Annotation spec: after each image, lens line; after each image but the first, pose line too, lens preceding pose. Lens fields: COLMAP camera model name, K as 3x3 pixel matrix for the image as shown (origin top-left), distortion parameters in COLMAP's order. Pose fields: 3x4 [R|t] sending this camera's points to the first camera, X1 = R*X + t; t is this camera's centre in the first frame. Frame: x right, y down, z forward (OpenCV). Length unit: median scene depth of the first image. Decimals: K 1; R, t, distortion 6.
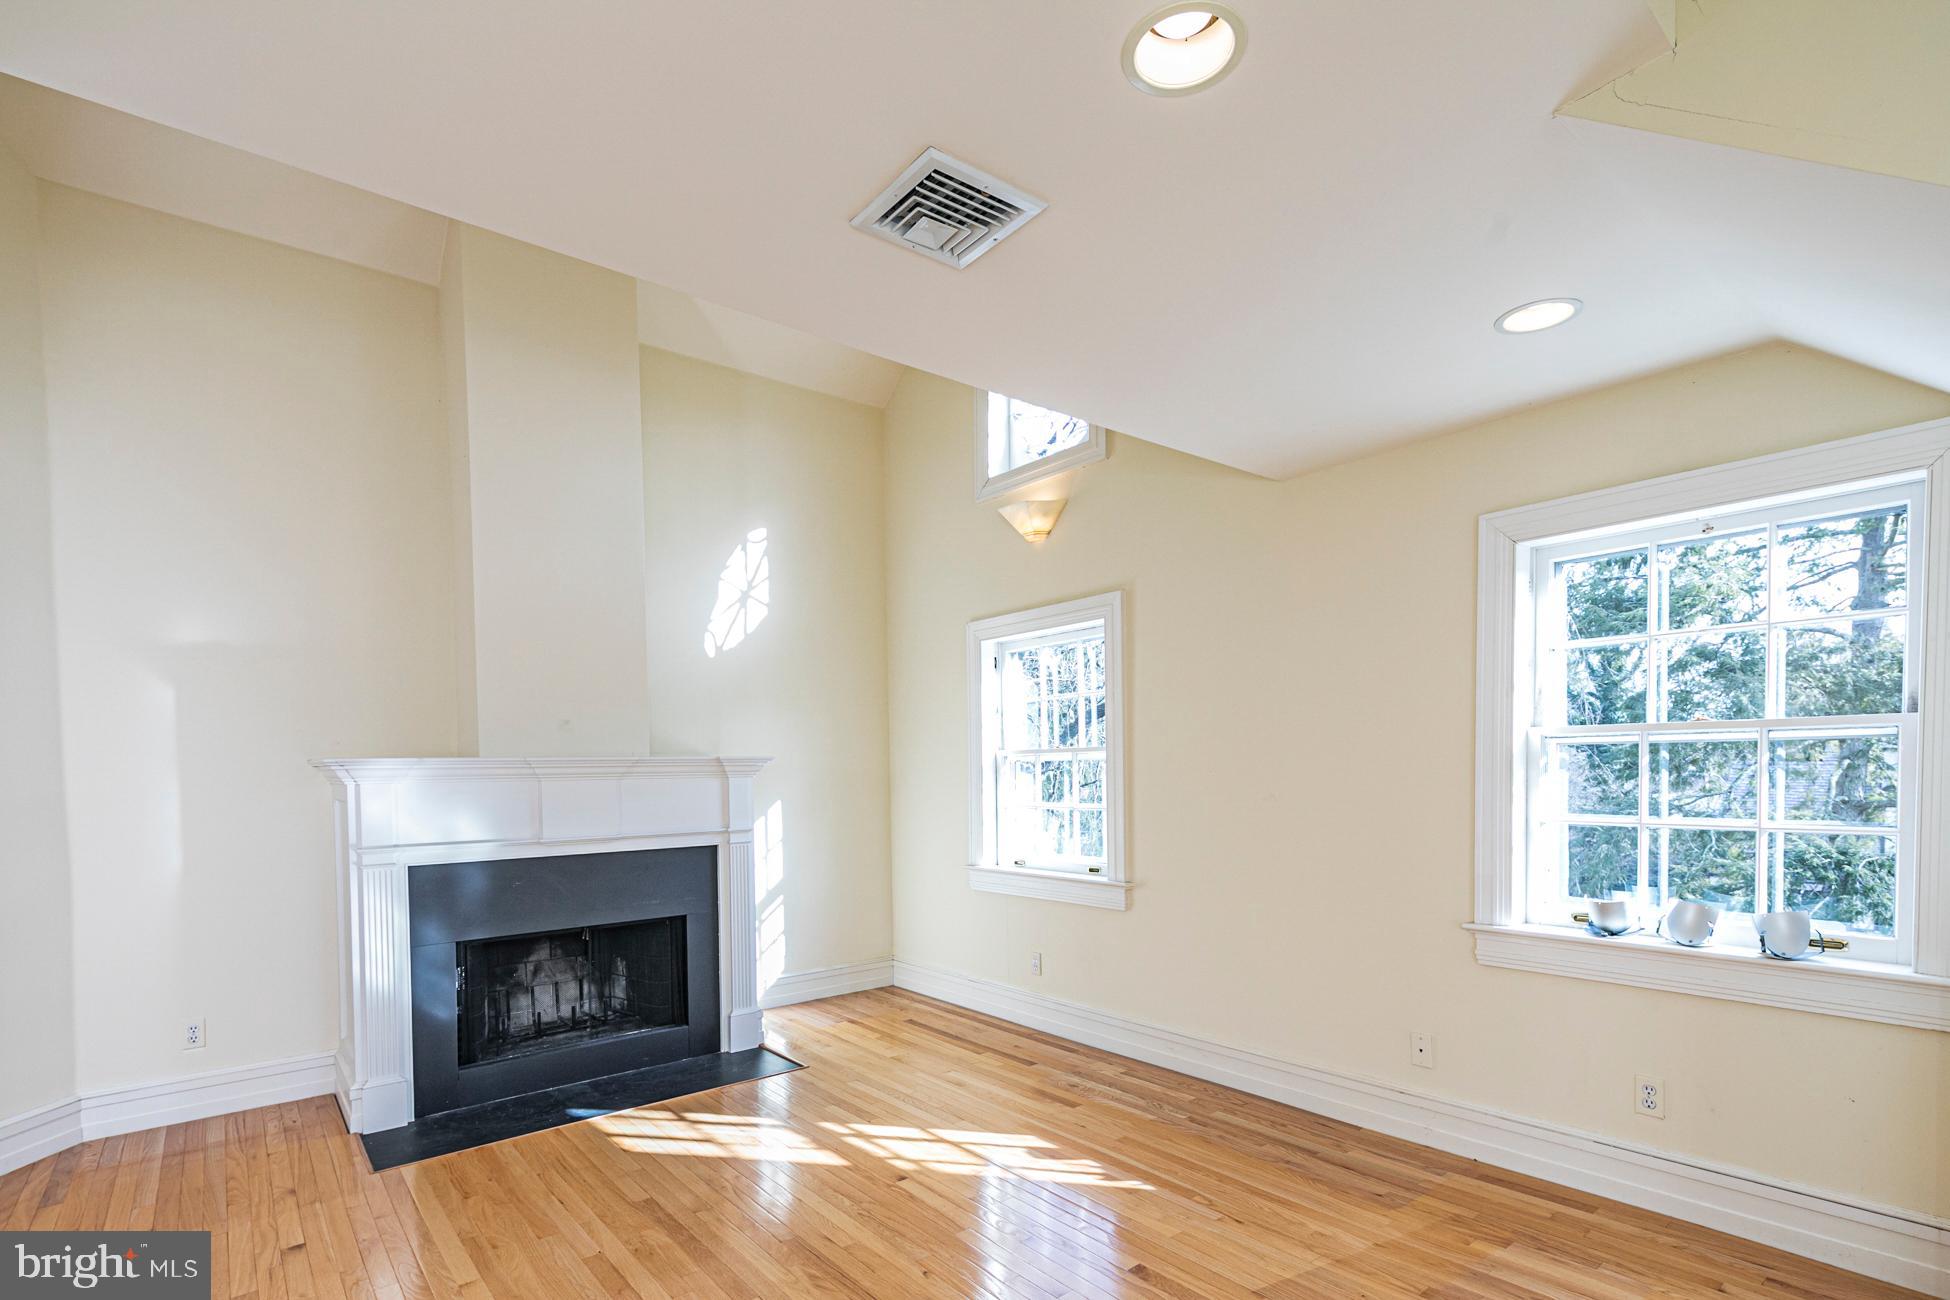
lens RADIAL K [[929.2, 0, 958.3], [0, 929.2, 789.8], [0, 0, 1]] dist [0.026705, -0.007889]
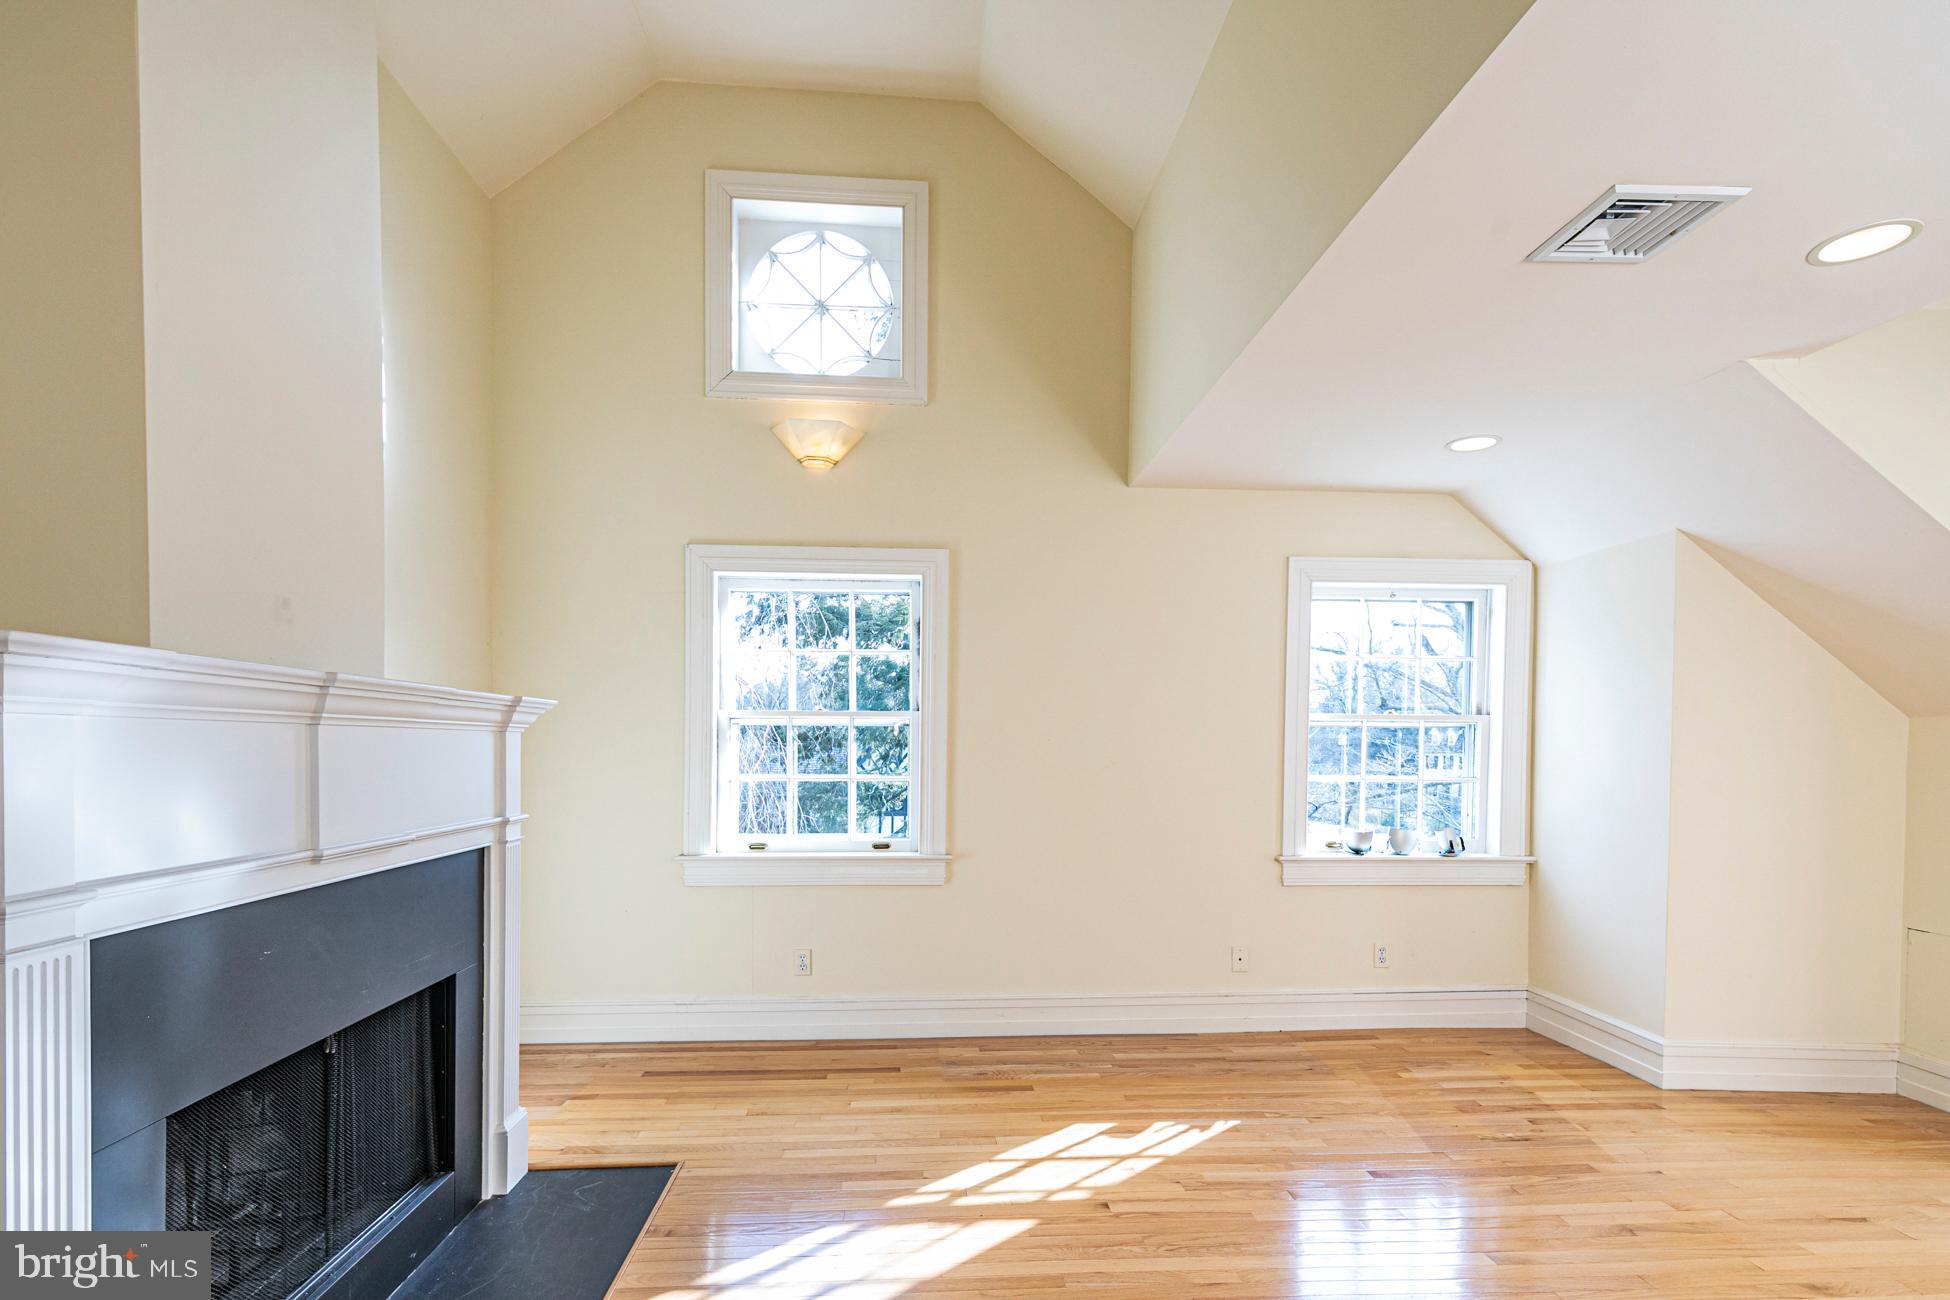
lens RADIAL K [[929.2, 0, 964.0], [0, 929.2, 766.8], [0, 0, 1]] dist [0.026705, -0.007889]
pose [[0.574915, 0.003633, 0.818205, -0.689106], [0.002801, 0.999976, -0.006409, 0.017592], [-0.818208, 0.005976, 0.574891, 0.506654]]
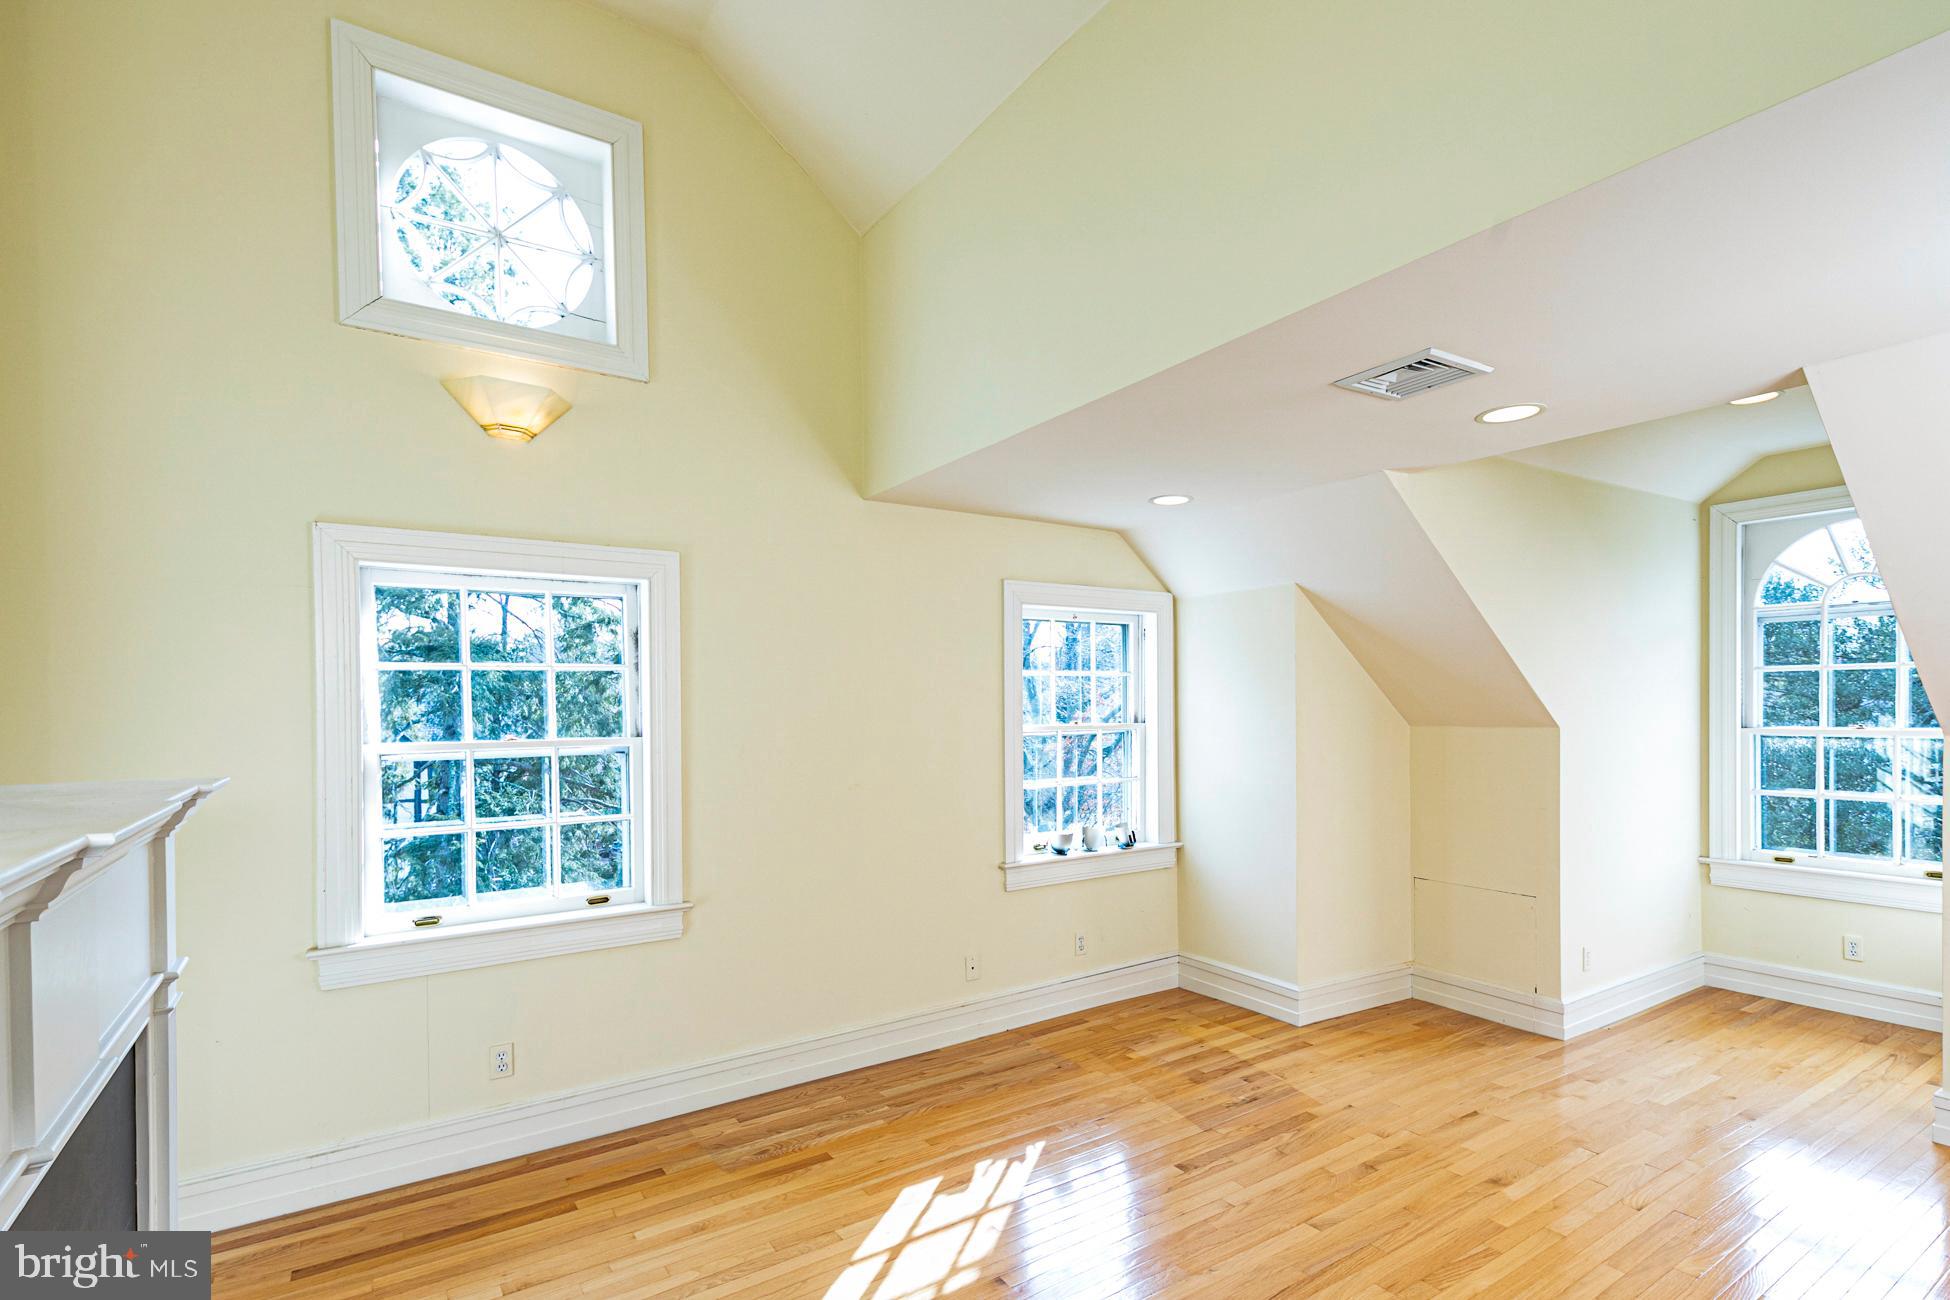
lens RADIAL K [[929.2, 0, 966.0], [0, 929.2, 723.8], [0, 0, 1]] dist [0.026705, -0.007889]
pose [[0.096782, -0.000780, 0.995305, -0.726551], [0.033948, 0.999420, -0.002518, -0.057608], [-0.994726, 0.034032, 0.096752, 0.772186]]
